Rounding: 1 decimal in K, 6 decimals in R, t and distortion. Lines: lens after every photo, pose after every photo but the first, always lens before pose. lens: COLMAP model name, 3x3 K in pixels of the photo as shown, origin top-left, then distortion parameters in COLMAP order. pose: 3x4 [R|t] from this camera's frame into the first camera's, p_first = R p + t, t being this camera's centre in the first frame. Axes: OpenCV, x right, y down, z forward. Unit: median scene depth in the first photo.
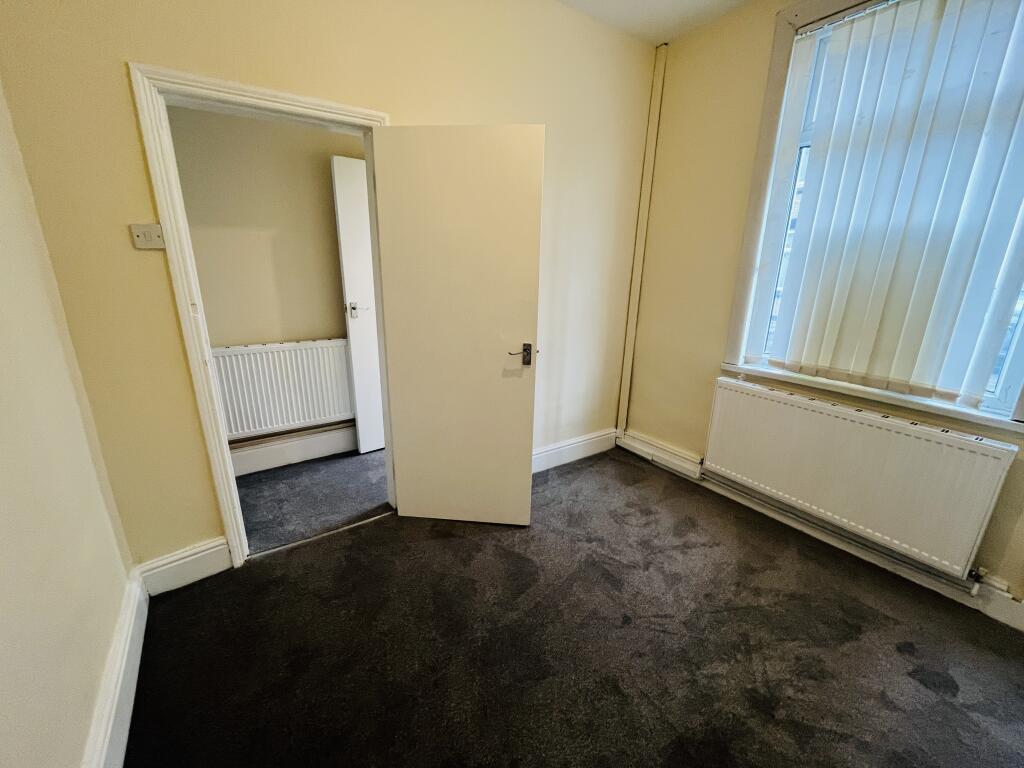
lens RADIAL K [[415.0, 0, 507.4], [0, 415.0, 383.3], [0, 0, 1]] dist [-0.002762, -0.000241]
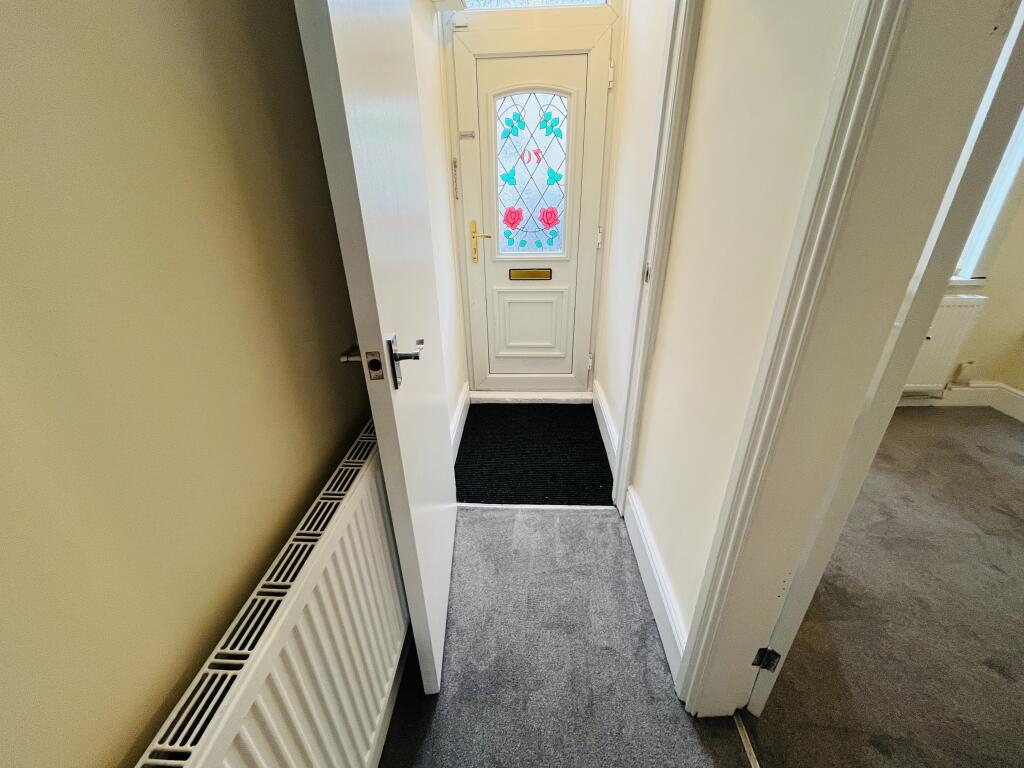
lens RADIAL K [[415.0, 0, 507.4], [0, 415.0, 383.3], [0, 0, 1]] dist [-0.002762, -0.000241]
pose [[0.591724, -0.359470, 0.721557, -0.787679], [0.252370, 0.932687, 0.257692, -0.296545], [-0.765619, 0.029617, 0.642612, 1.096853]]
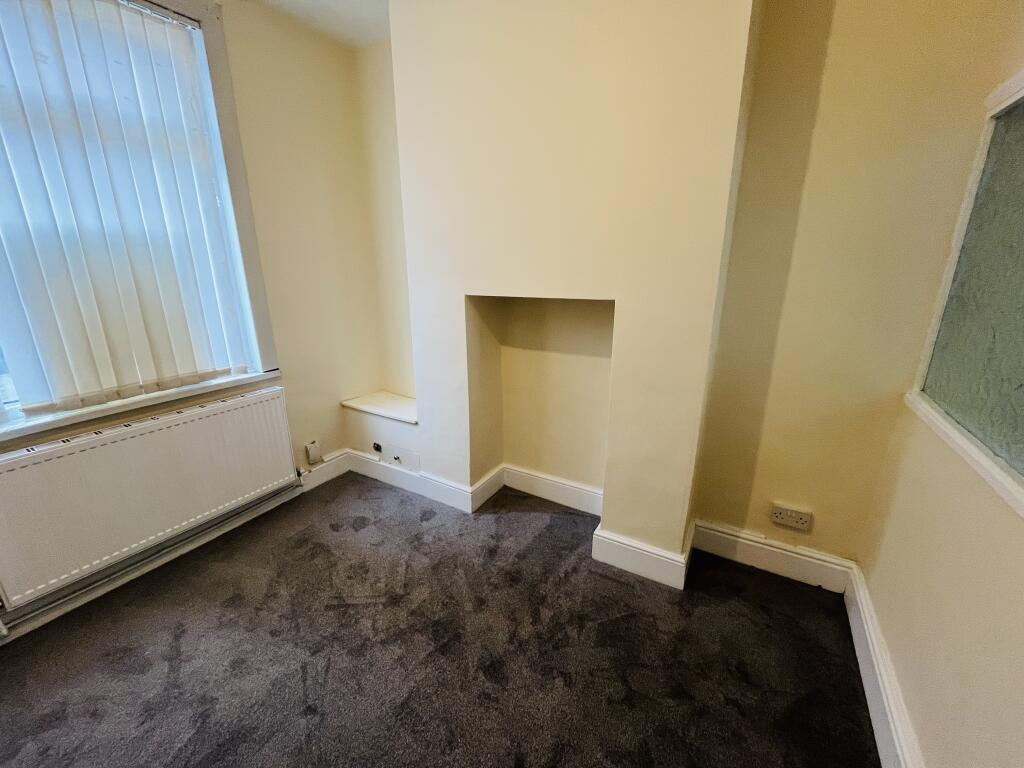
lens RADIAL K [[415.0, 0, 507.4], [0, 415.0, 383.3], [0, 0, 1]] dist [-0.002762, -0.000241]
pose [[-0.419173, -0.244014, 0.874500, -0.368692], [0.269072, 0.886545, 0.376349, -0.165484], [-0.867118, 0.393059, -0.305958, 0.589451]]
